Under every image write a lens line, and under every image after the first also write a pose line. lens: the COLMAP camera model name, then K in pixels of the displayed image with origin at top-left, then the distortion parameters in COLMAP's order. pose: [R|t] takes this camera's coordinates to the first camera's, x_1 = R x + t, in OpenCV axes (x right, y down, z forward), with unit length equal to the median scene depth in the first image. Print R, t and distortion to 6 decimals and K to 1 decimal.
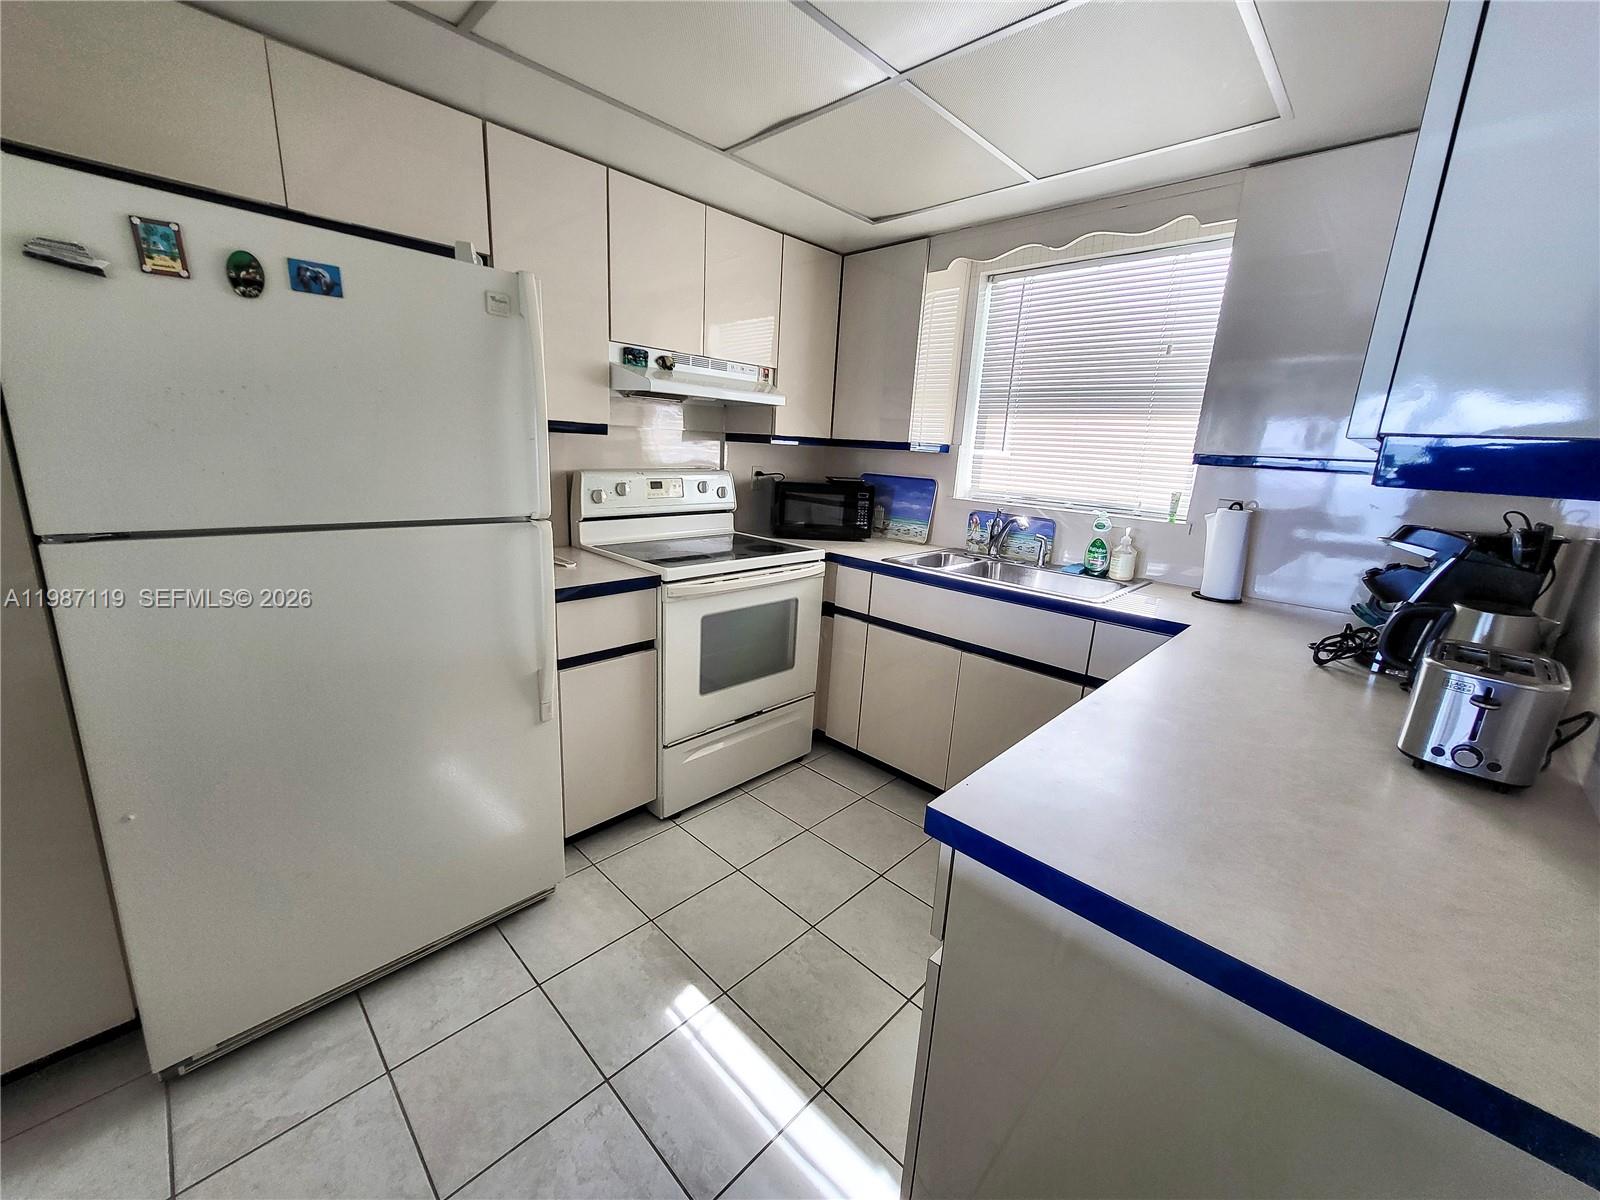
lens RADIAL K [[631.4, 0, 786.9], [0, 631.4, 596.7], [0, 0, 1]] dist [0.001399, -0.000423]
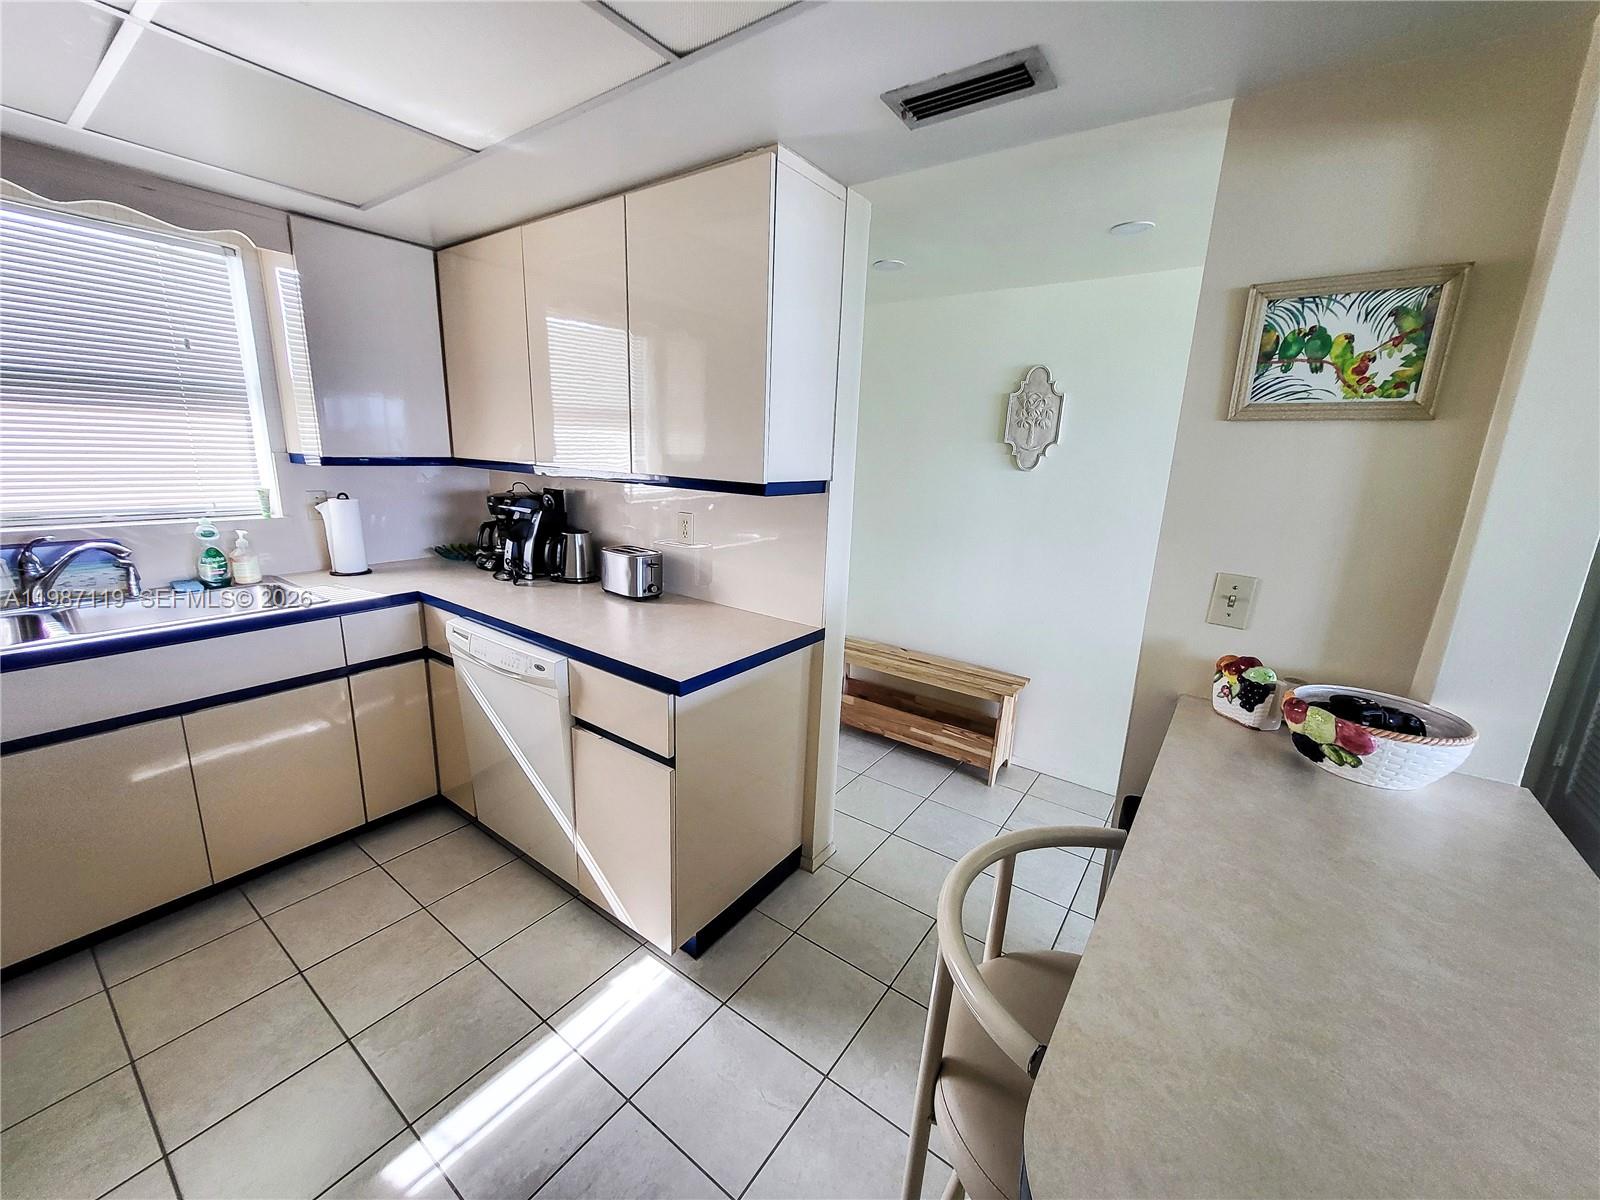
lens RADIAL K [[631.4, 0, 786.7], [0, 631.4, 597.1], [0, 0, 1]] dist [0.001399, -0.000423]
pose [[-0.149044, -0.278816, 0.948708, -0.619933], [0.189072, 0.933687, 0.304105, -0.169132], [-0.970586, 0.224699, -0.086444, 0.319074]]
